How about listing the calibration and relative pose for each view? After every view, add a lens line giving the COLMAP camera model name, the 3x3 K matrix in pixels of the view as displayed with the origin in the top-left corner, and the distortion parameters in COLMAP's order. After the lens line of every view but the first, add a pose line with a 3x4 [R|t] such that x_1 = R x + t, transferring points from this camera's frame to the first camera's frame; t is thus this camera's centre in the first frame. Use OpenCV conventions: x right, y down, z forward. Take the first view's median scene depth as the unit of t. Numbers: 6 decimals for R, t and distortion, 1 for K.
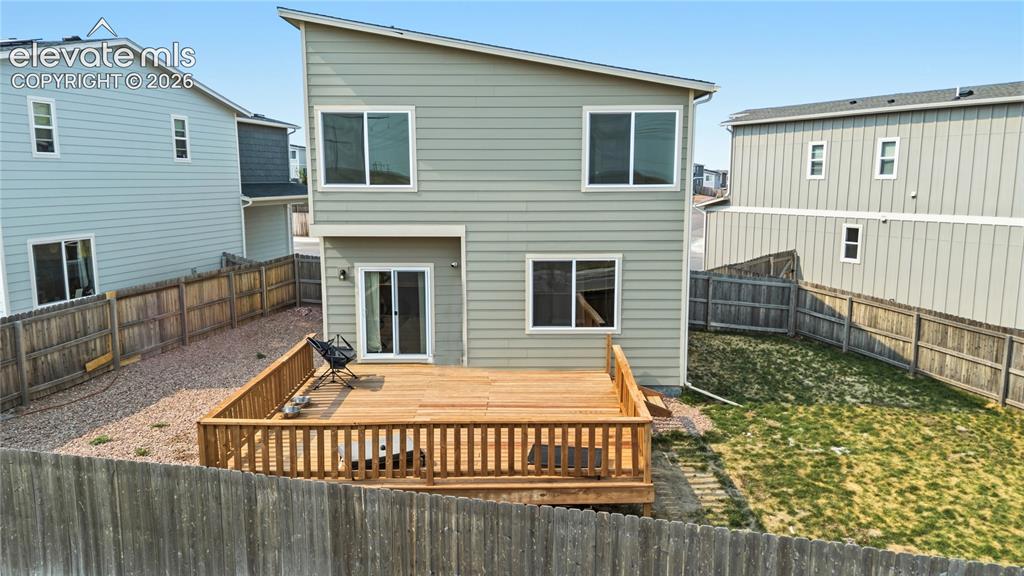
lens RADIAL K [[725.6, 0, 518.2], [0, 725.6, 285.9], [0, 0, 1]] dist [0.061296, -0.057547]
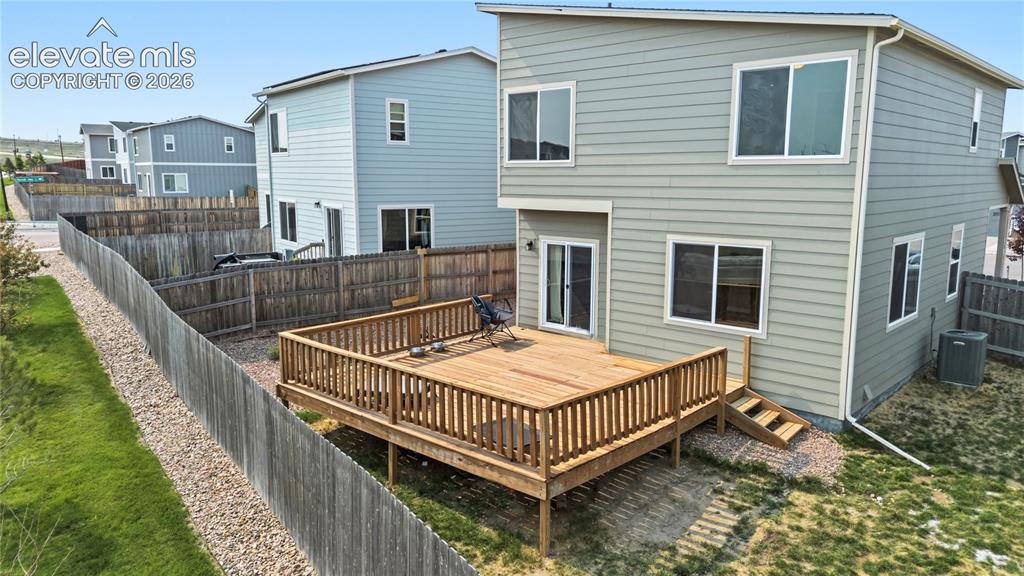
lens RADIAL K [[725.6, 0, 509.0], [0, 725.6, 285.0], [0, 0, 1]] dist [0.061296, -0.057547]
pose [[0.733644, 0.106167, -0.671189, 0.482341], [-0.102955, 0.993684, 0.044644, -0.001661], [0.671690, 0.036349, 0.739940, 0.196528]]
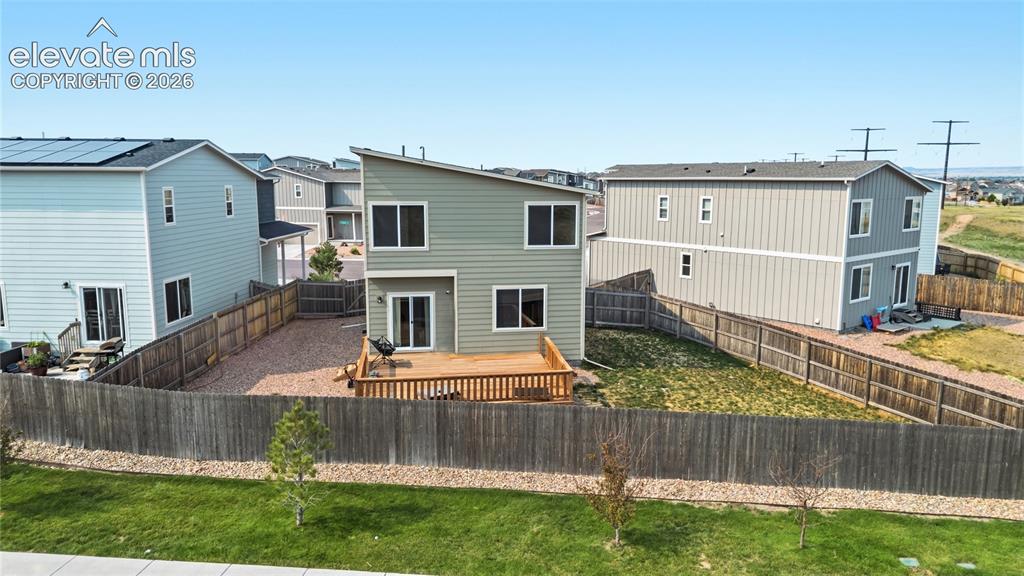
lens RADIAL K [[725.6, 0, 516.4], [0, 725.6, 284.6], [0, 0, 1]] dist [0.061296, -0.057547]
pose [[0.987599, -0.018767, 0.155870, -0.200007], [0.018730, 0.999823, 0.001709, -0.048529], [-0.155875, 0.001231, 0.987776, -0.699796]]
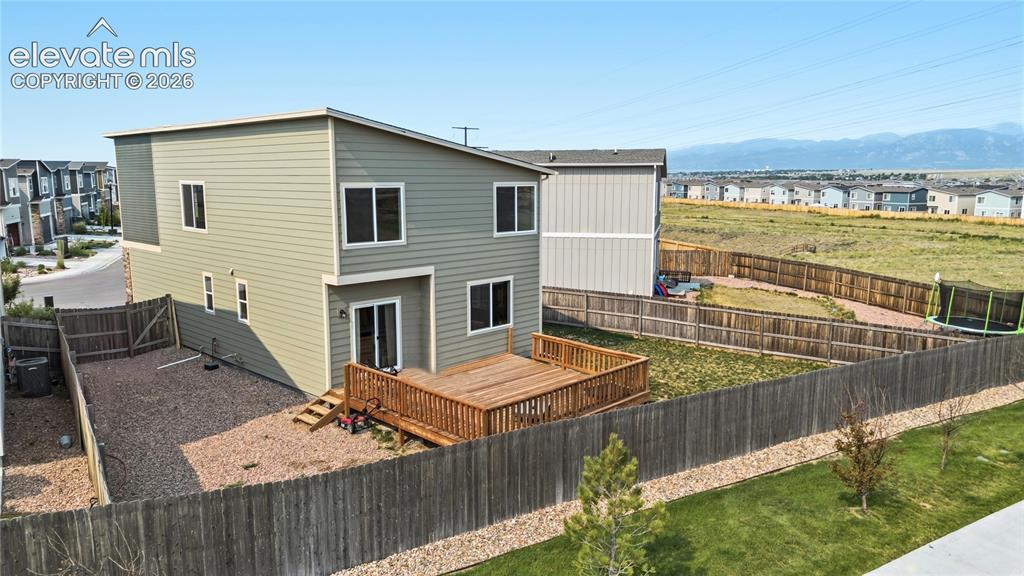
lens RADIAL K [[725.6, 0, 513.8], [0, 725.6, 284.3], [0, 0, 1]] dist [0.061296, -0.057547]
pose [[0.698883, -0.104451, 0.707568, -0.955607], [0.105957, 0.993483, 0.042002, -0.090359], [-0.707345, 0.045617, 0.705395, -0.095459]]
